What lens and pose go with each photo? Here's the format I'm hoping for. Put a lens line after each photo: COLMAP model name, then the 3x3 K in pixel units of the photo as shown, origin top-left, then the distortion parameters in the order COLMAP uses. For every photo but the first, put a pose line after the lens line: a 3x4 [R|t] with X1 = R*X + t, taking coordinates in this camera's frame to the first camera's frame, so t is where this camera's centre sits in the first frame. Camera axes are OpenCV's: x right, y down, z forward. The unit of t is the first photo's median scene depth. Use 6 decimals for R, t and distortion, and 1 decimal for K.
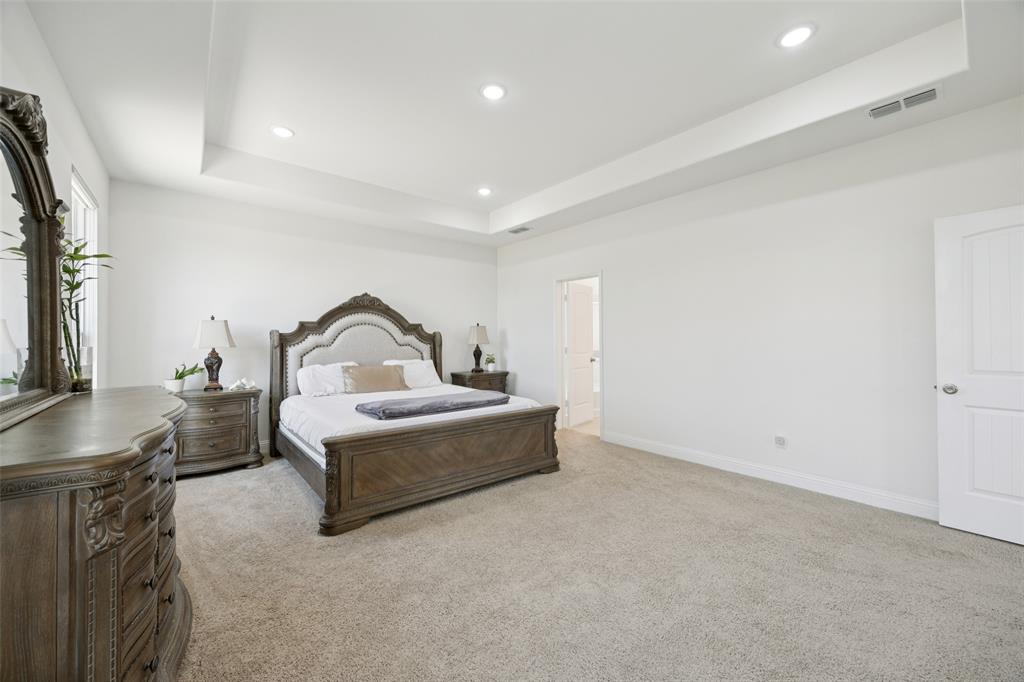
lens RADIAL K [[392.5, 0, 511.9], [0, 392.5, 334.5], [0, 0, 1]] dist [0.000640, 0.000107]
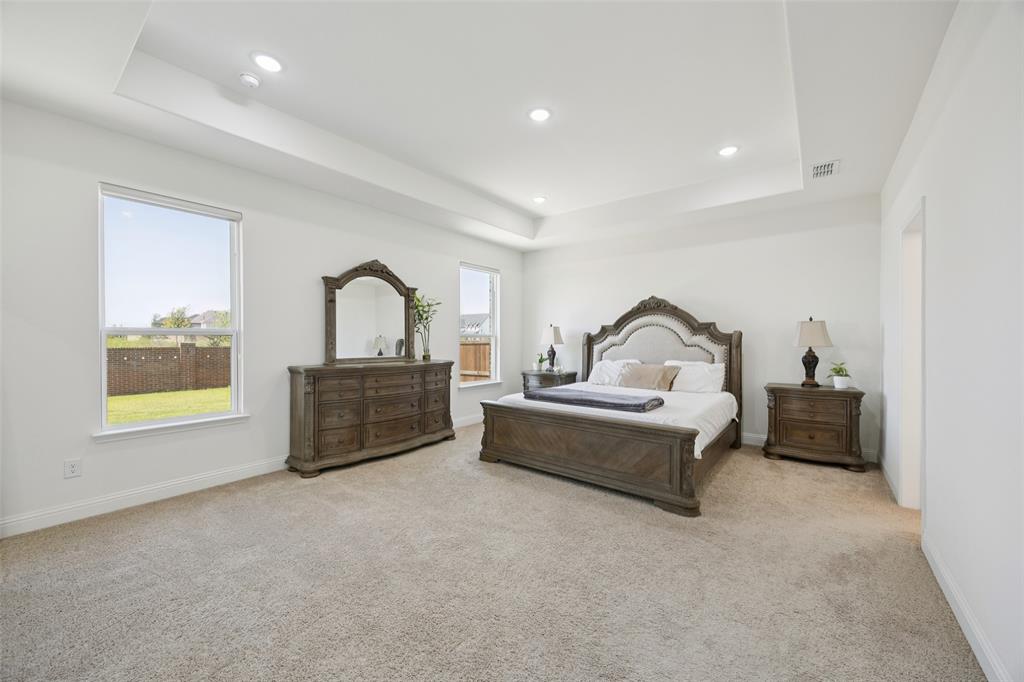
lens RADIAL K [[390.0, 0, 509.5], [0, 390.0, 342.0], [0, 0, 1]] dist [0.000827, 0.000074]
pose [[0.213959, 0.009607, -0.976795, 0.617416], [0.007736, 0.999904, 0.011529, 0.003862], [0.976812, -0.010023, 0.213864, 0.418119]]
